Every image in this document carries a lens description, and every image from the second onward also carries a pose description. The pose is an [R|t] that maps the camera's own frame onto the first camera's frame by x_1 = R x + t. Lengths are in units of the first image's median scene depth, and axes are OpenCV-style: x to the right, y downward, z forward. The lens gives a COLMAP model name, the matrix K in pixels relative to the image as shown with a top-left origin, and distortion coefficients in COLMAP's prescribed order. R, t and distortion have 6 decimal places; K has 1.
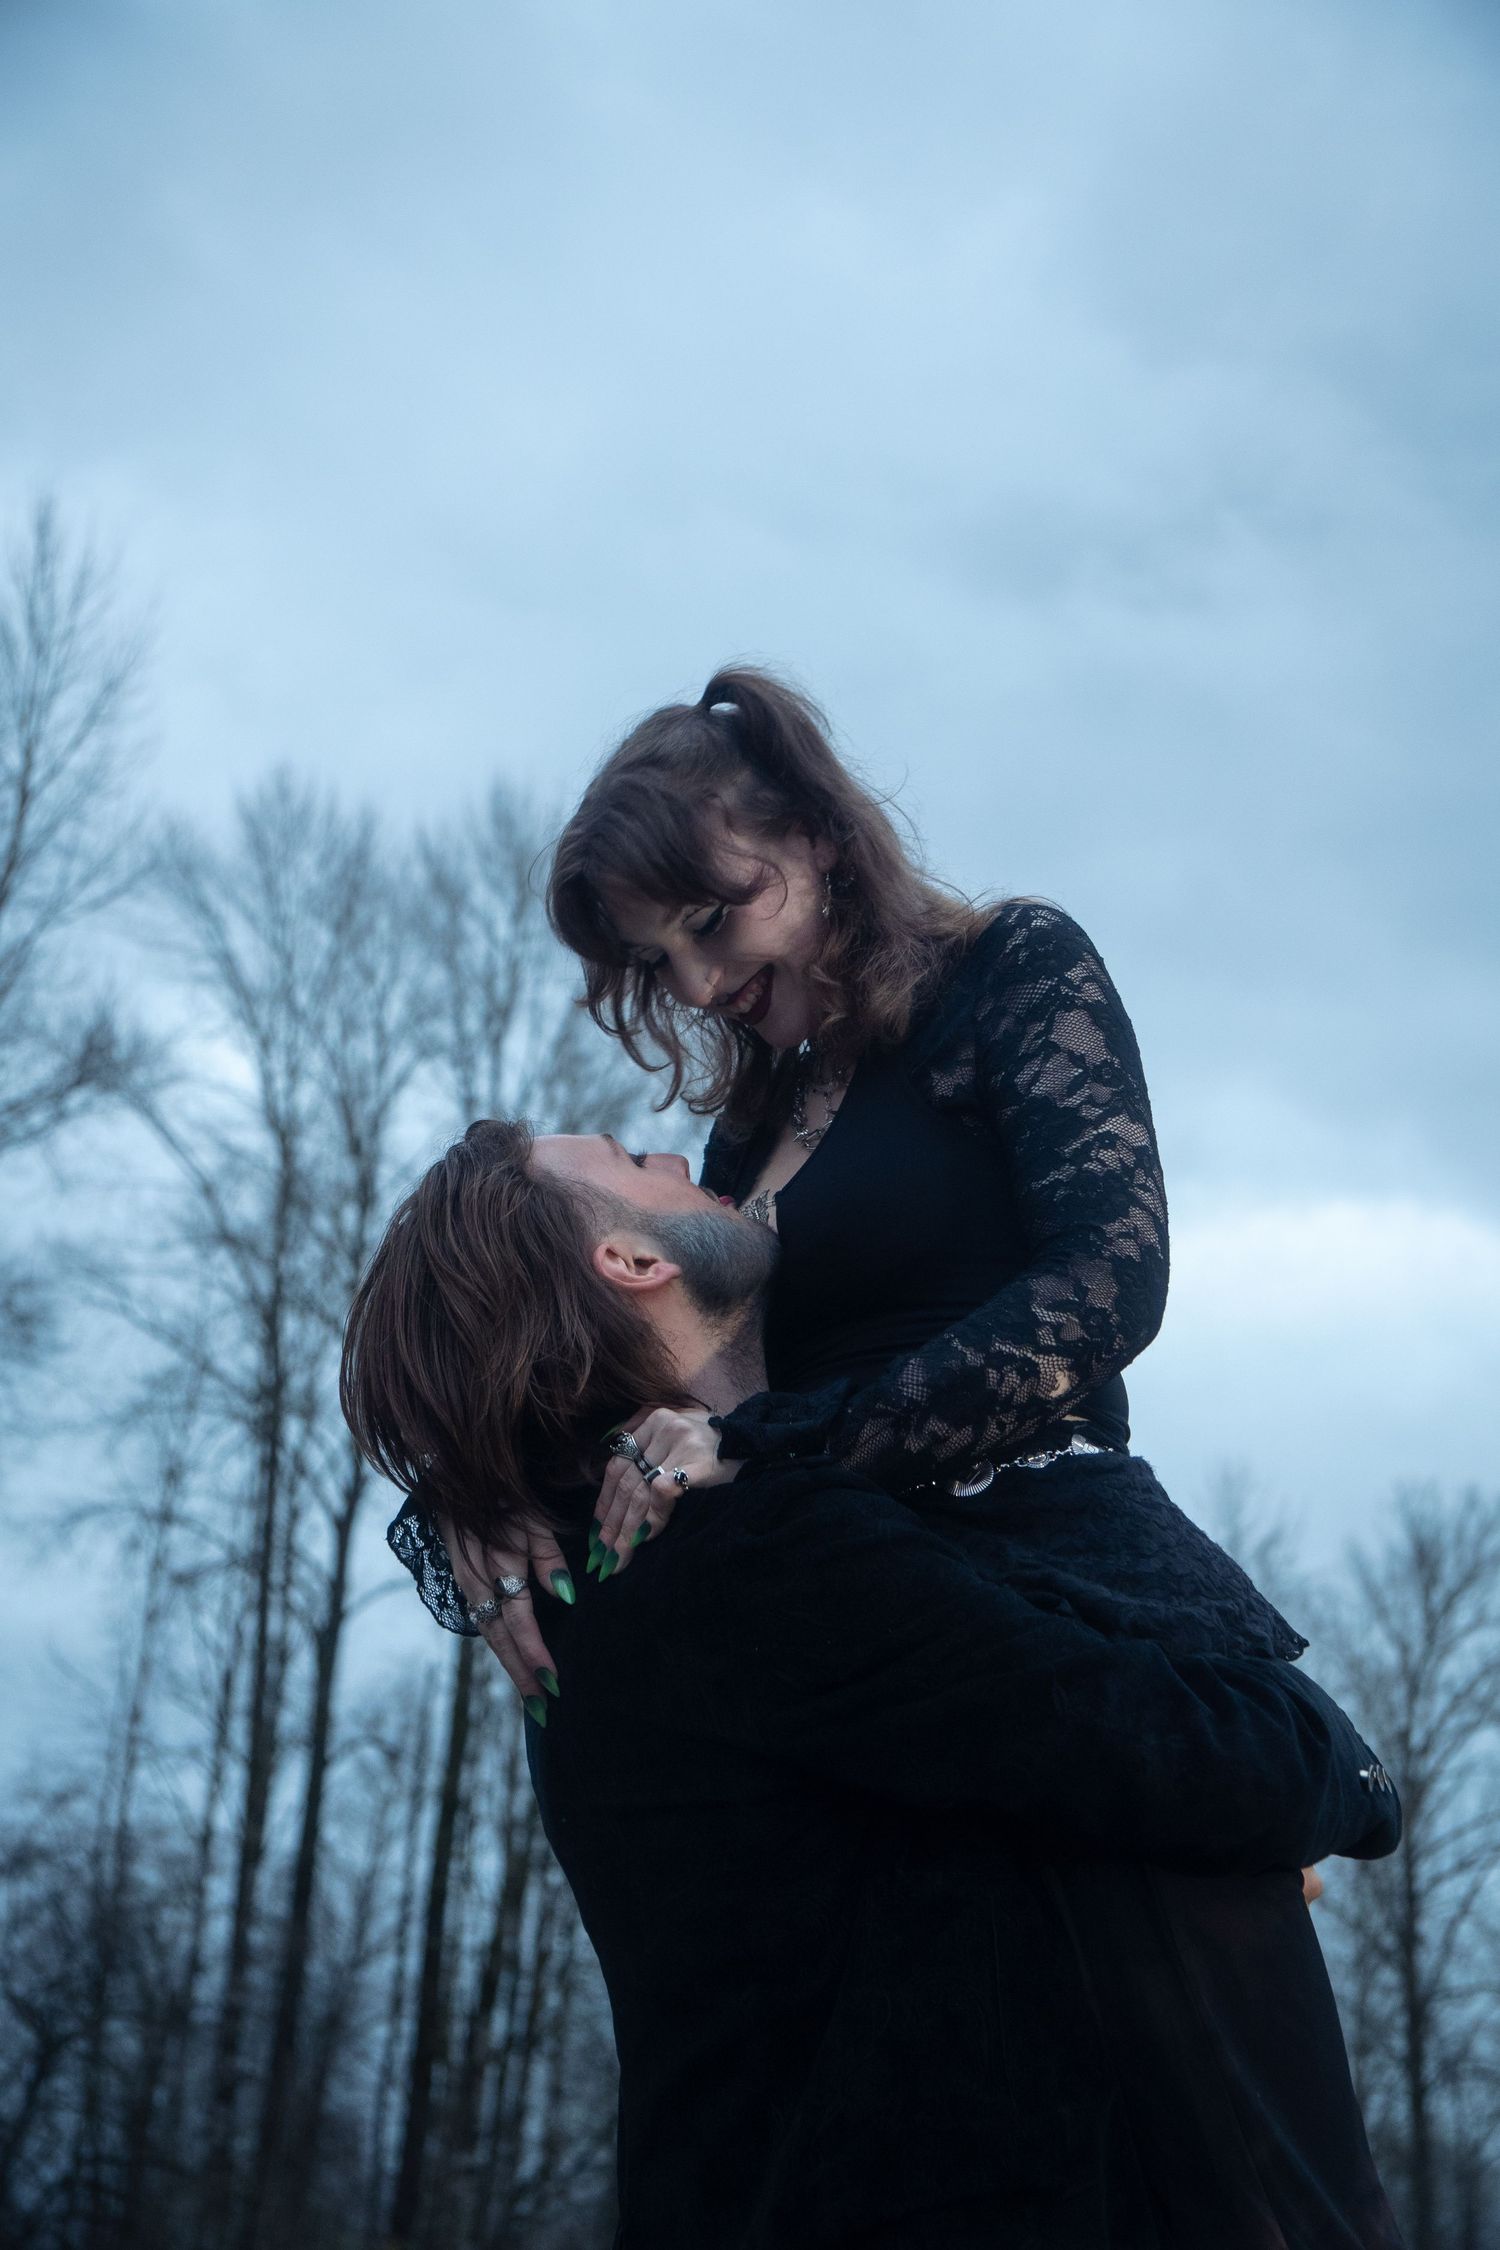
lens RADIAL K [[3201.3, 0, 727.4], [0, 3201.3, 1127.8], [0, 0, 1]] dist [0.204546, 0.000000]
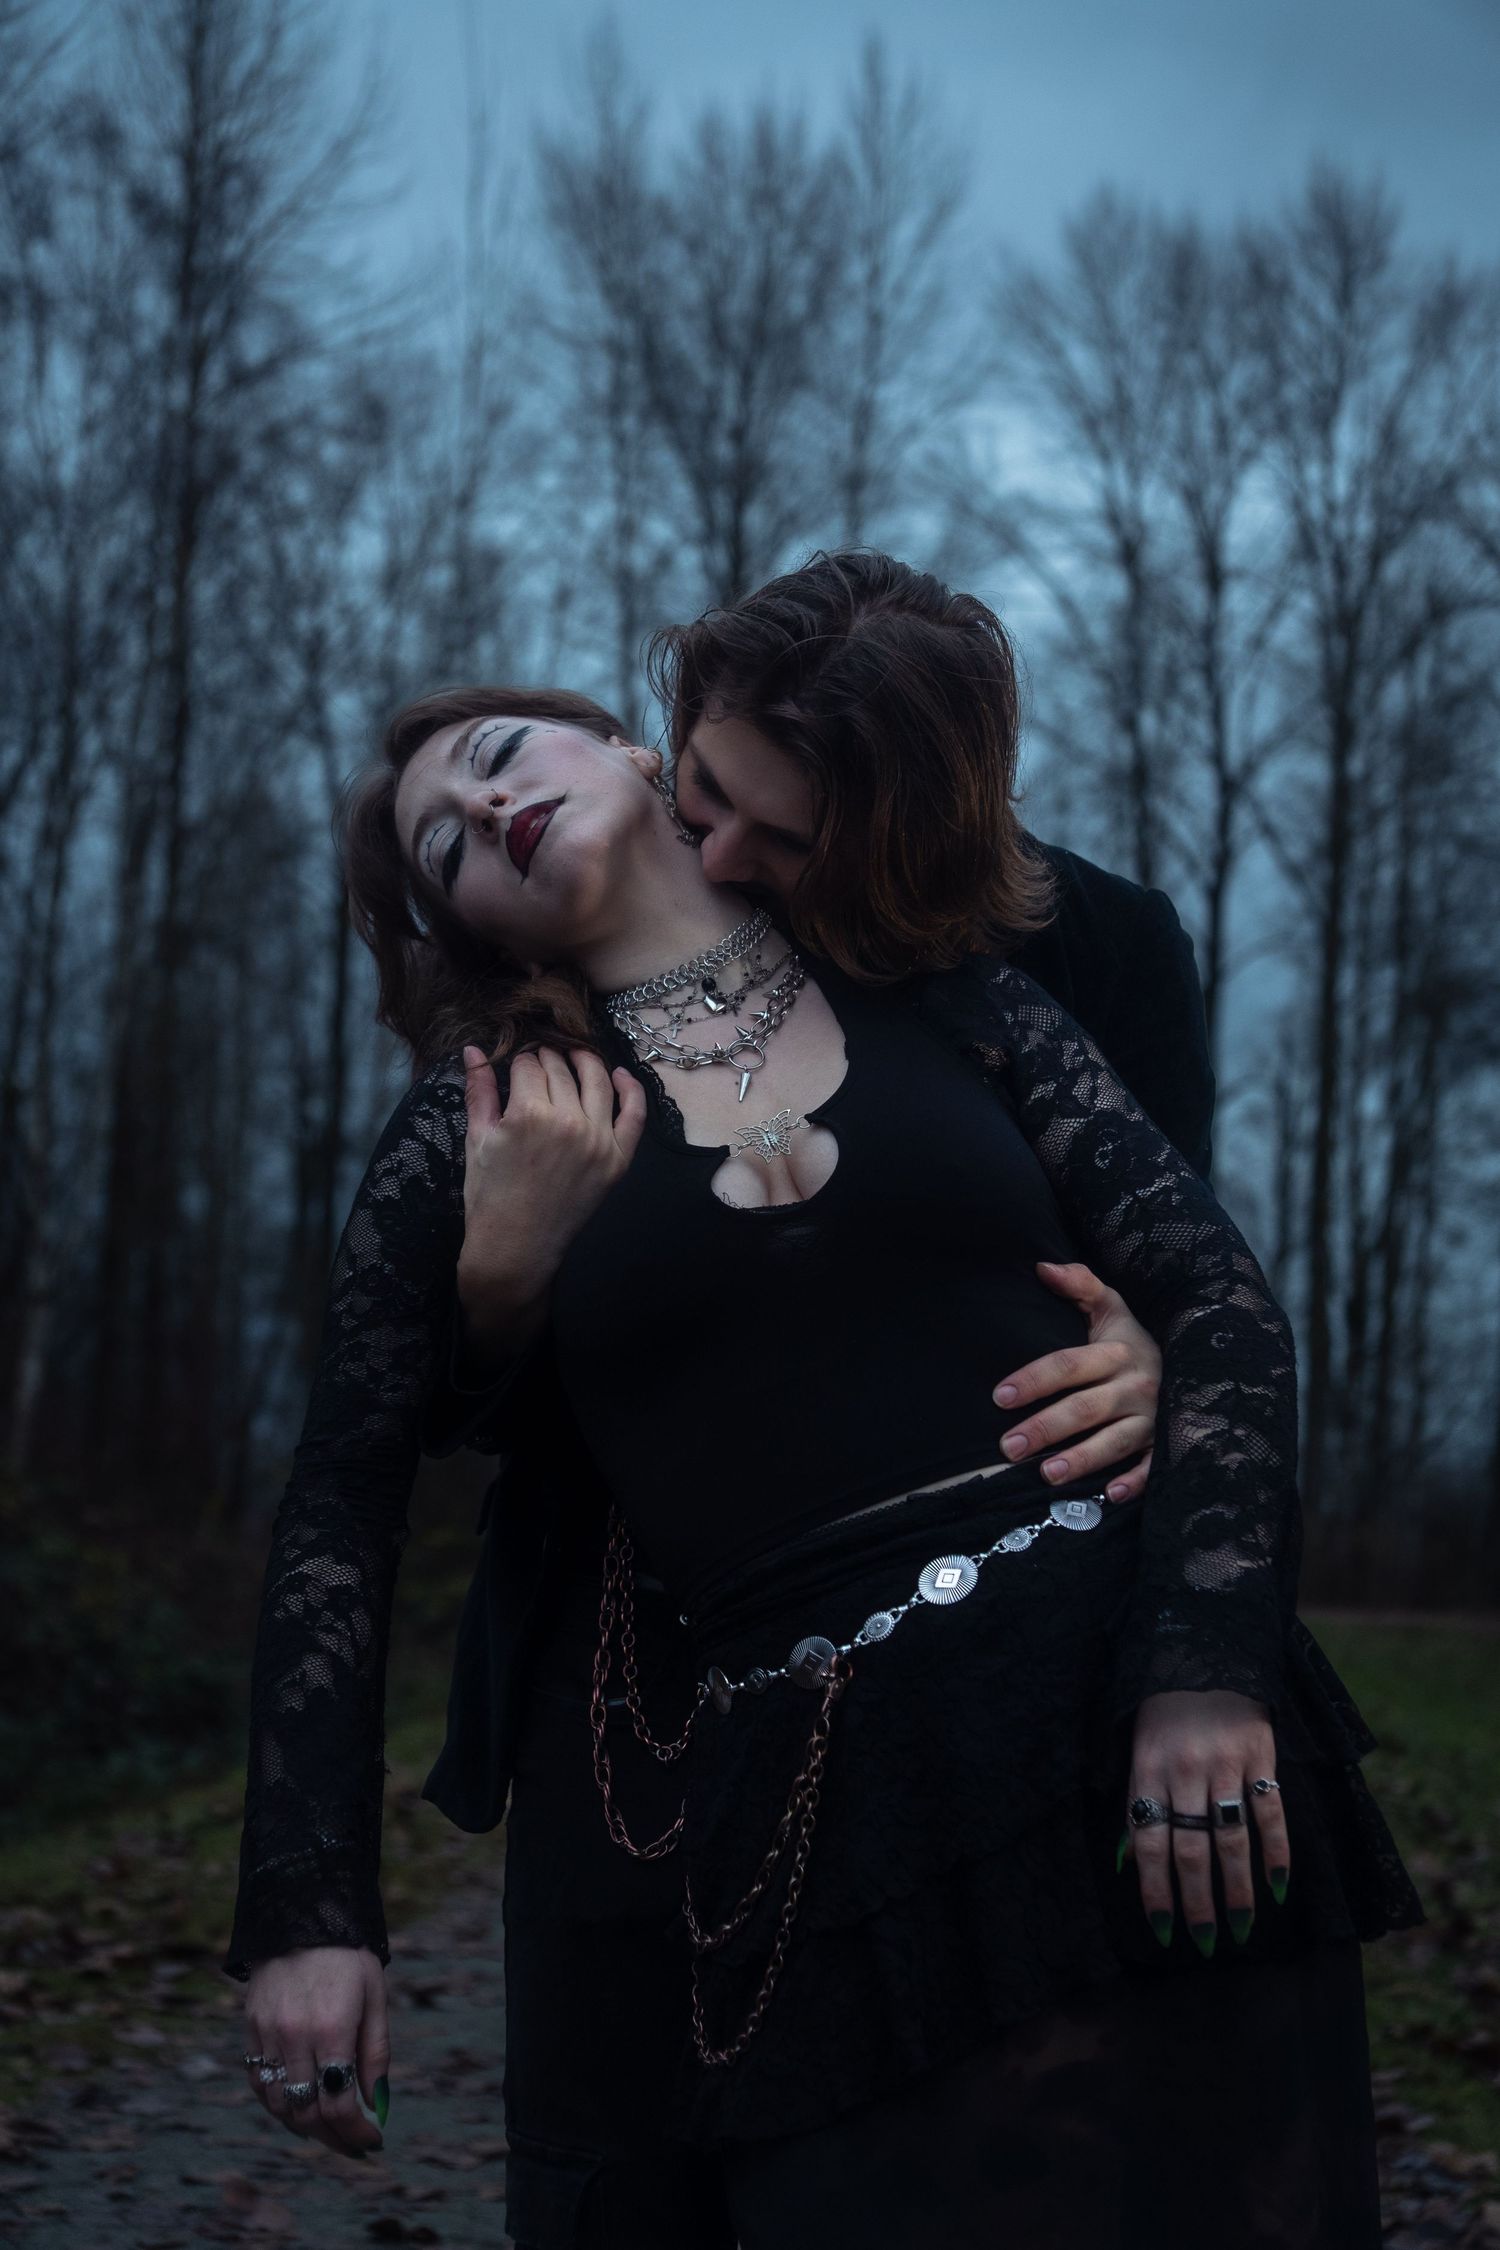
lens RADIAL K [[4229.8, 0, 759.4], [0, 4229.8, 1103.3], [0, 0, 1]] dist [0.484048, 0.000000]
pose [[0.965735, -0.047021, -0.255235, 0.099505], [0.106101, 0.969043, 0.222931, -0.148265], [0.236852, -0.242373, 0.940828, -0.428081]]
